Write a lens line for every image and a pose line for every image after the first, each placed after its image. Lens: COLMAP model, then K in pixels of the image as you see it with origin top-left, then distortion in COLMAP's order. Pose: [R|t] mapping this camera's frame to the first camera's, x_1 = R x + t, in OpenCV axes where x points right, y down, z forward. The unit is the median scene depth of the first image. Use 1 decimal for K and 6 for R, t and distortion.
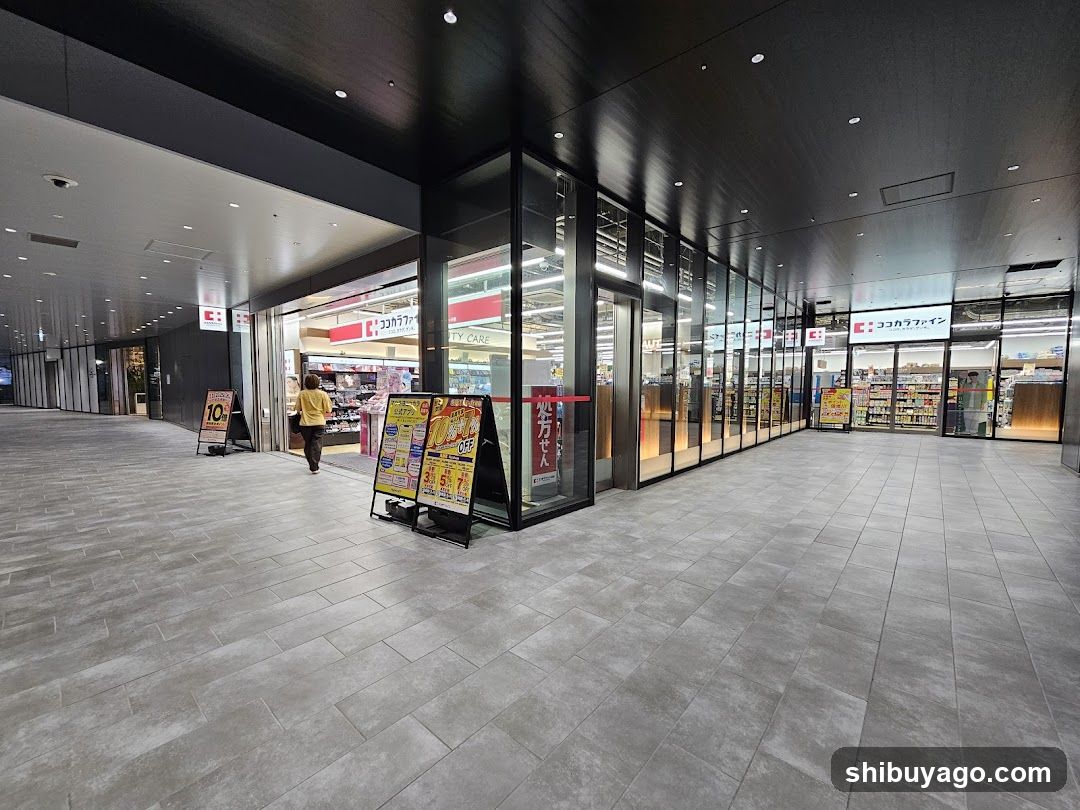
lens RADIAL K [[444.4, 0, 540.1], [0, 444.4, 416.4], [0, 0, 1]] dist [0.002043, 0.000116]
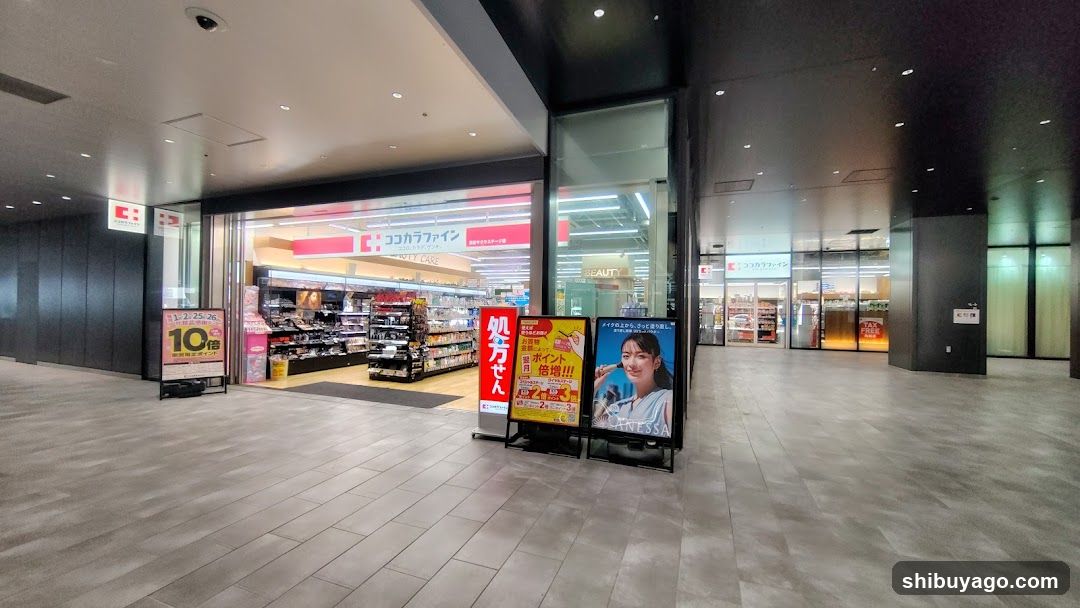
lens RADIAL K [[416.5, 0, 541.8], [0, 416.5, 307.1], [0, 0, 1]] dist [0.001020, 0.000210]
pose [[0.935992, 0.012414, 0.351802, -0.315967], [0.012613, 0.997554, -0.068760, -0.003633], [-0.351795, 0.068796, 0.933546, 0.080102]]
